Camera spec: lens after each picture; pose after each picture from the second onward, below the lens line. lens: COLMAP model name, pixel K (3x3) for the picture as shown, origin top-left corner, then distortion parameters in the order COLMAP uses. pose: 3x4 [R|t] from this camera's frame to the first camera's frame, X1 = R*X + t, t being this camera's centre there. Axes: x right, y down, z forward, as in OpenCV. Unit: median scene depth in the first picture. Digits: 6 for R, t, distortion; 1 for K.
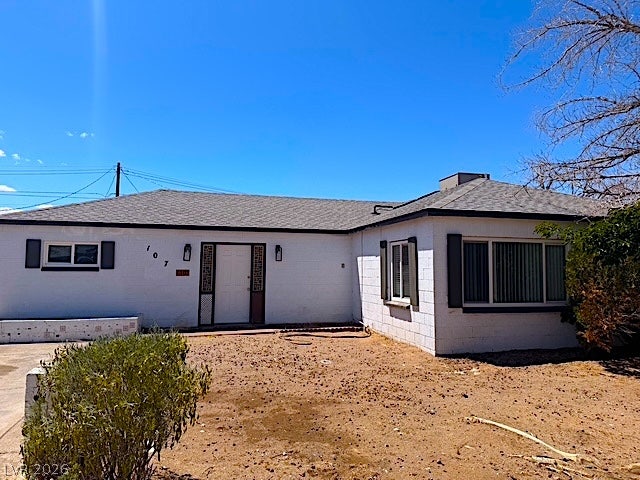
lens RADIAL K [[452.9, 0, 318.0], [0, 452.9, 243.1], [0, 0, 1]] dist [0.073207, -0.106341]
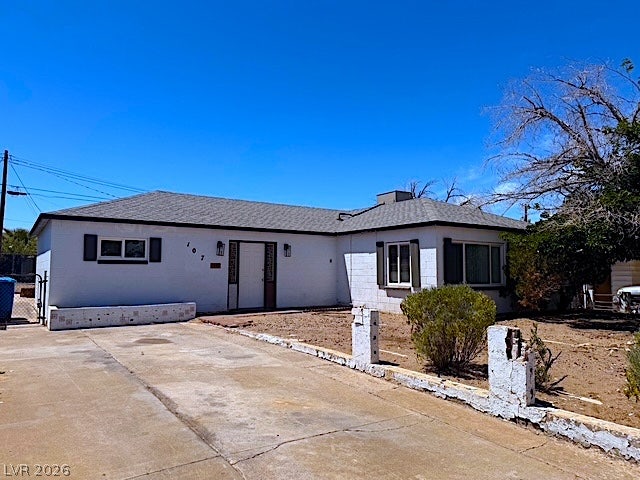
lens RADIAL K [[459.3, 0, 320.0], [0, 459.3, 240.0], [0, 0, 1]] dist [0.105628, -0.113897]
pose [[0.940415, 0.020097, 0.339435, -0.466237], [-0.016552, 0.999774, -0.013335, 0.010290], [-0.339626, 0.006922, 0.940535, -0.221457]]
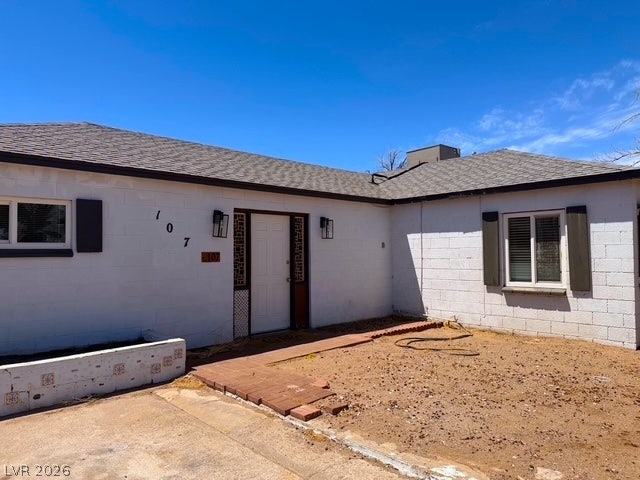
lens RADIAL K [[452.9, 0, 318.0], [0, 452.9, 243.1], [0, 0, 1]] dist [0.073207, -0.106341]
pose [[0.880200, -0.004232, 0.474583, -0.476867], [-0.011731, 0.999461, 0.030670, 0.026842], [-0.474457, -0.032563, 0.879676, 0.412855]]
